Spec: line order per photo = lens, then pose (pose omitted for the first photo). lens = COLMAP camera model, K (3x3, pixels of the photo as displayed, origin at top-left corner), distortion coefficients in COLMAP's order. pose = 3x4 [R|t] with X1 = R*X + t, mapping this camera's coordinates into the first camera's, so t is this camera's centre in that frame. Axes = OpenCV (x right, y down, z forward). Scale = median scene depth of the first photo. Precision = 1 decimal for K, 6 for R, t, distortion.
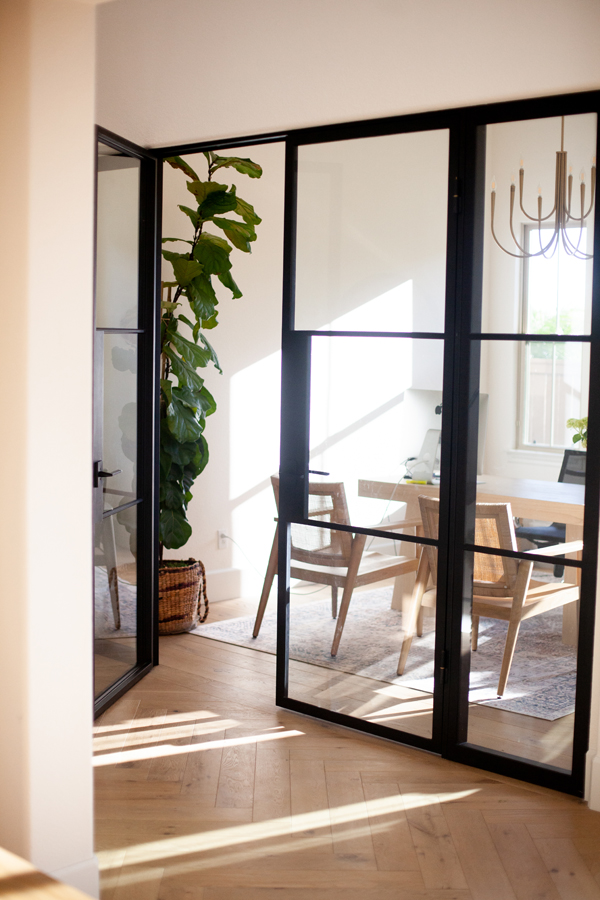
lens RADIAL K [[1328.0, 0, 300.0], [0, 1328.0, 450.0], [0, 0, 1]] dist [-0.111232, 0.015133]
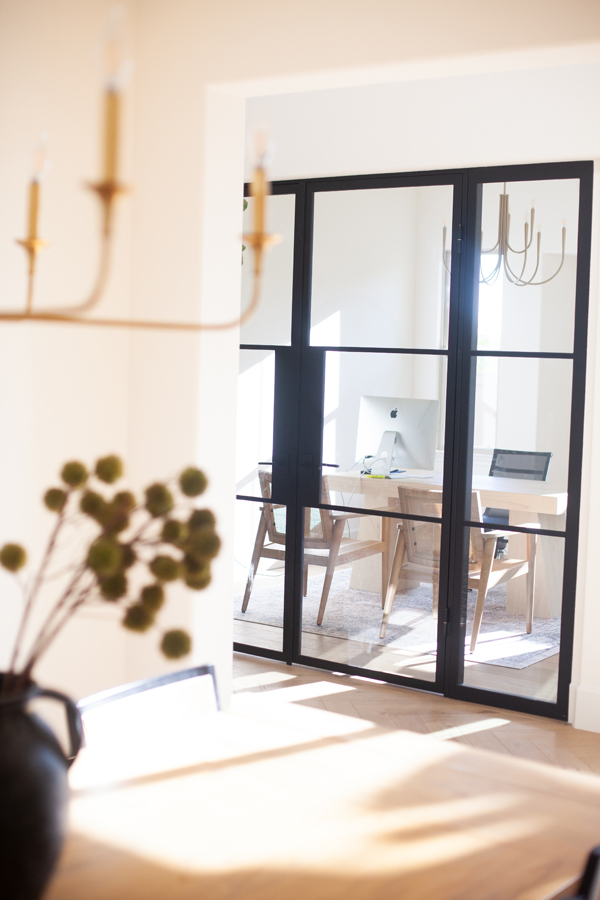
lens RADIAL K [[1340.4, 0, 300.0], [0, 1340.4, 450.0], [0, 0, 1]] dist [-0.052268, -0.015577]
pose [[0.991610, -0.000576, 0.129261, -0.172963], [0.001625, 0.999967, -0.008010, 0.013494], [-0.129252, 0.008153, 0.991578, -0.200594]]
